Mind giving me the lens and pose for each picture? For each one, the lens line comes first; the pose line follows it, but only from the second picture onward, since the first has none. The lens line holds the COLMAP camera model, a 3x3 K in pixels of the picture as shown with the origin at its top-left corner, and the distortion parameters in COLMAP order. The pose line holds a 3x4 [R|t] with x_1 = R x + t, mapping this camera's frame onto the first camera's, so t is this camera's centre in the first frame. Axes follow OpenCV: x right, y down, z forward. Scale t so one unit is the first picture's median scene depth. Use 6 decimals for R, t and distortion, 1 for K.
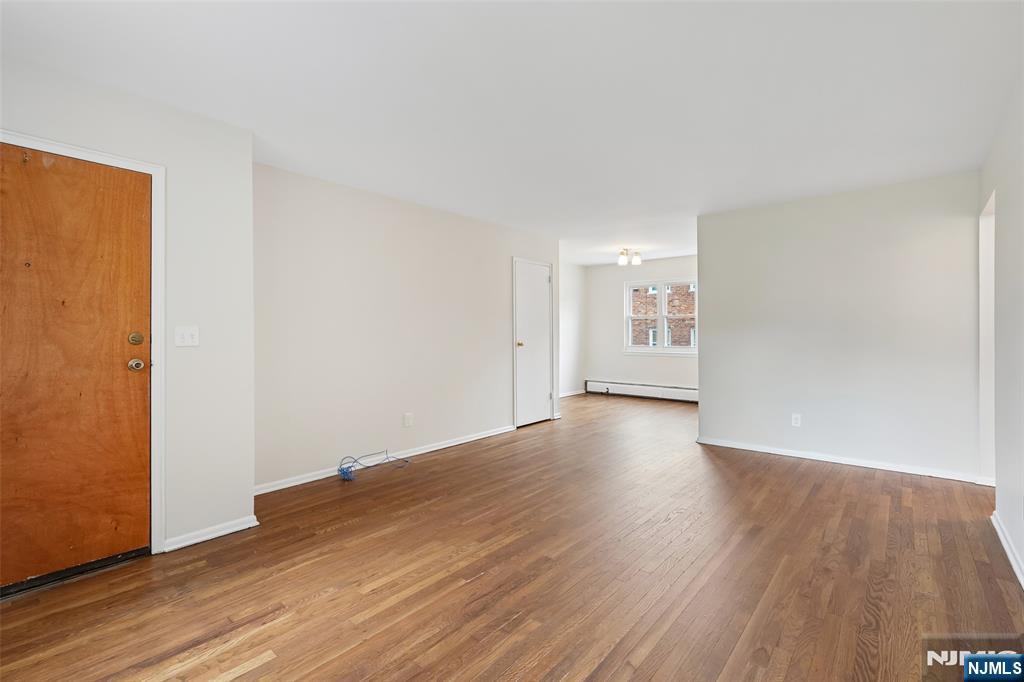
lens RADIAL K [[466.2, 0, 512.5], [0, 466.2, 330.6], [0, 0, 1]] dist [-0.029575, -0.000029]
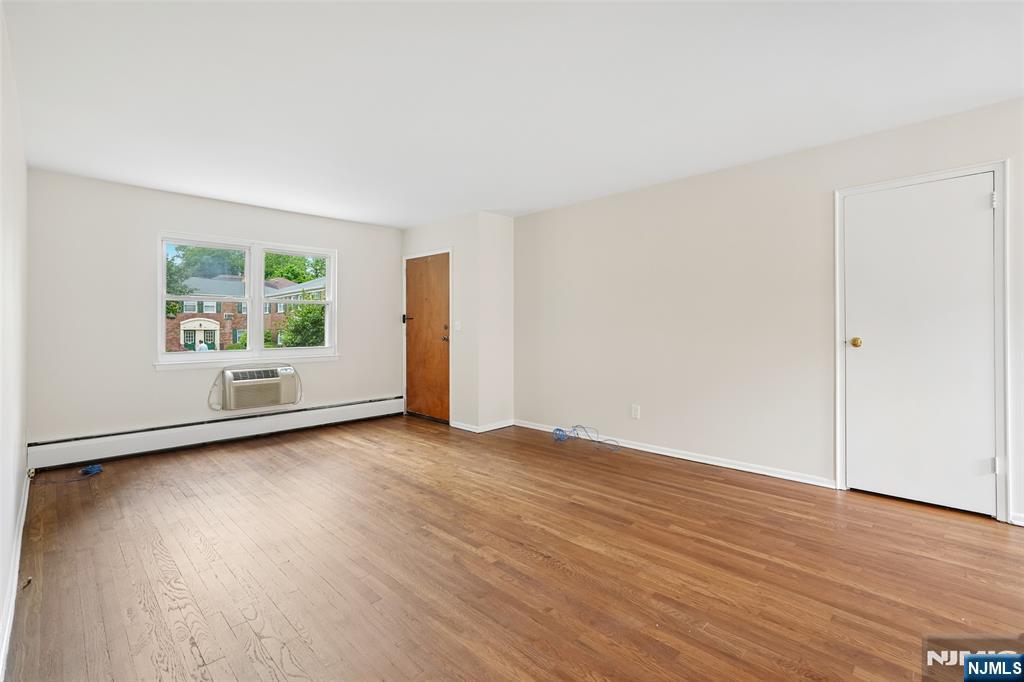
lens RADIAL K [[455.5, 0, 512.2], [0, 455.5, 325.8], [0, 0, 1]] dist [-0.000336, 0.000198]
pose [[-0.078786, -0.004498, -0.996881, 1.150353], [0.005907, 0.999970, -0.004979, 0.021468], [0.996874, -0.006280, -0.078757, 1.240969]]
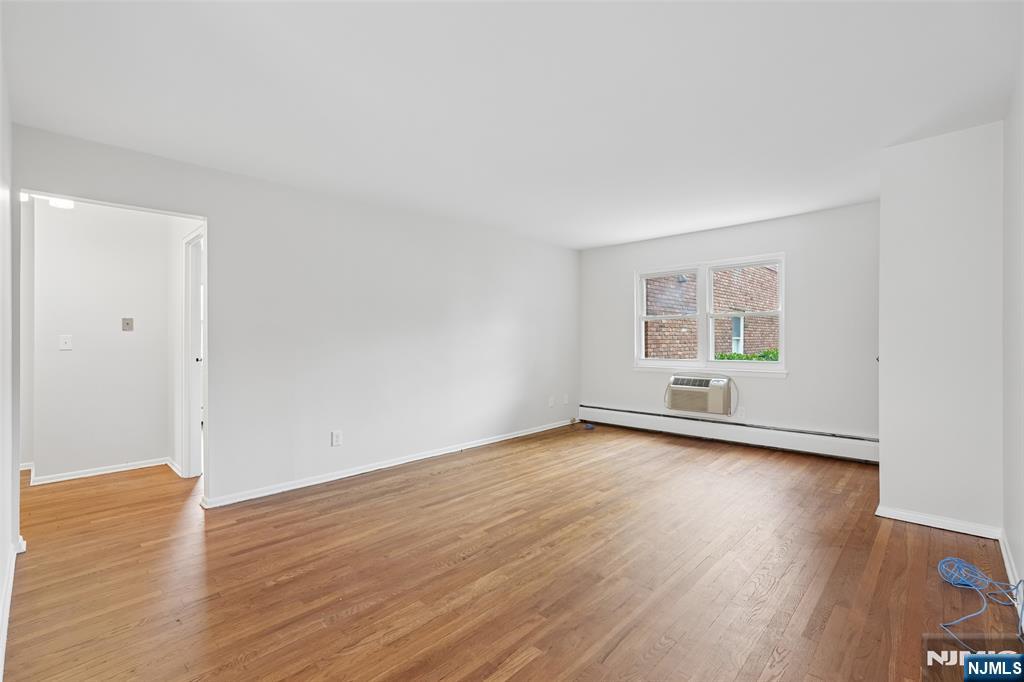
lens RADIAL K [[459.3, 0, 512.0], [0, 459.3, 341.0], [0, 0, 1]] dist [-0.003340, -0.000130]
pose [[-0.998186, 0.002127, 0.060176, 0.223991], [0.002213, 0.999997, 0.001367, 0.012286], [-0.060173, 0.001498, -0.998187, 2.078193]]
